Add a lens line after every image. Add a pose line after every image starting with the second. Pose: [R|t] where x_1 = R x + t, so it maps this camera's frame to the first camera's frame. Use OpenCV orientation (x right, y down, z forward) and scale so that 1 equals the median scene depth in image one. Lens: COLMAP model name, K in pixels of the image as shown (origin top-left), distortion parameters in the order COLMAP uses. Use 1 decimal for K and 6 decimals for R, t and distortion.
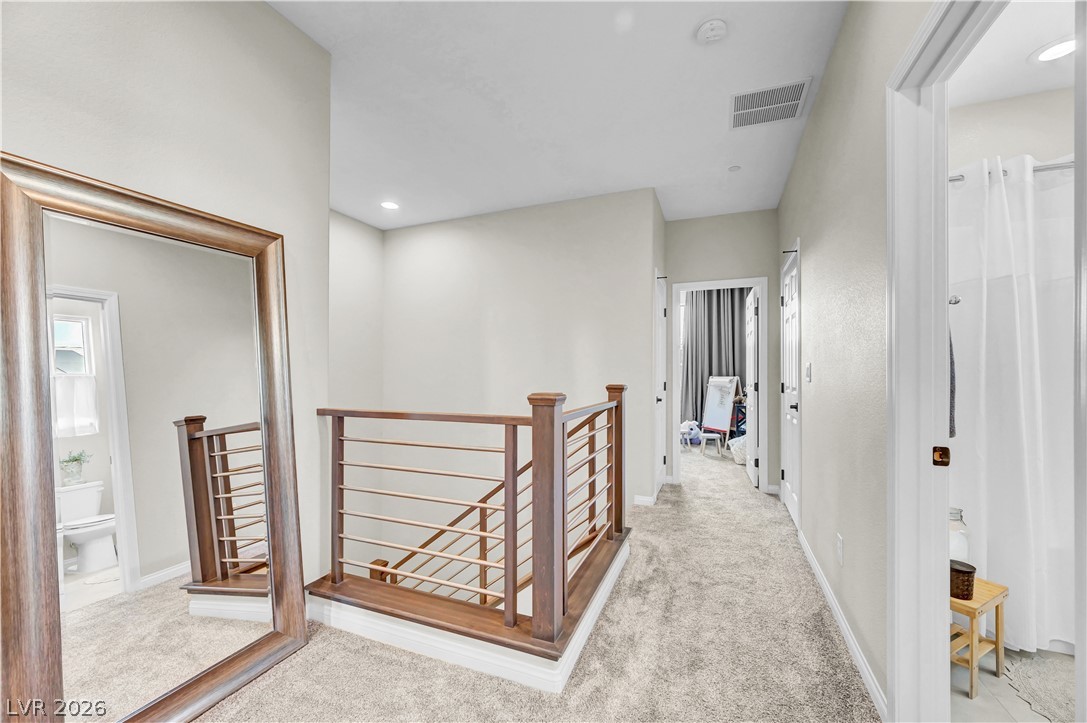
lens RADIAL K [[426.8, 0, 544.0], [0, 426.8, 367.0], [0, 0, 1]] dist [-0.001038, -0.000057]
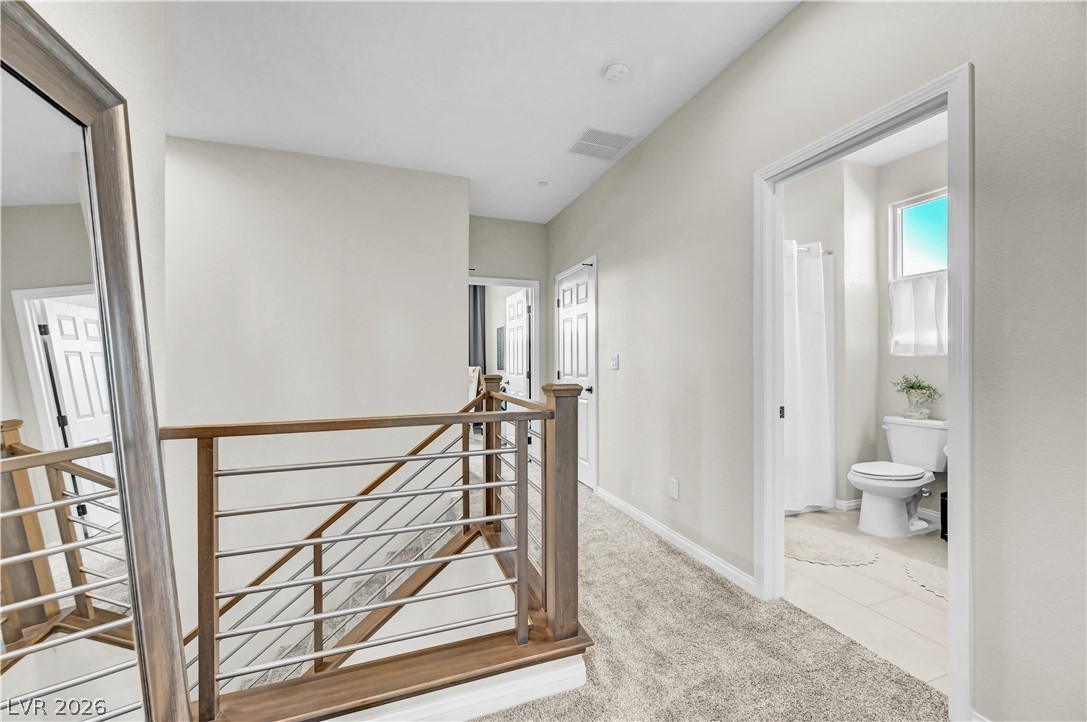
lens RADIAL K [[431.1, 0, 543.5], [0, 431.1, 361.0], [0, 0, 1]] dist [-0.000982, 0.000011]
pose [[0.735998, -0.000645, 0.676983, -0.539298], [-0.003901, 0.999979, 0.005193, 0.004032], [-0.676972, -0.006463, 0.735980, 0.245454]]
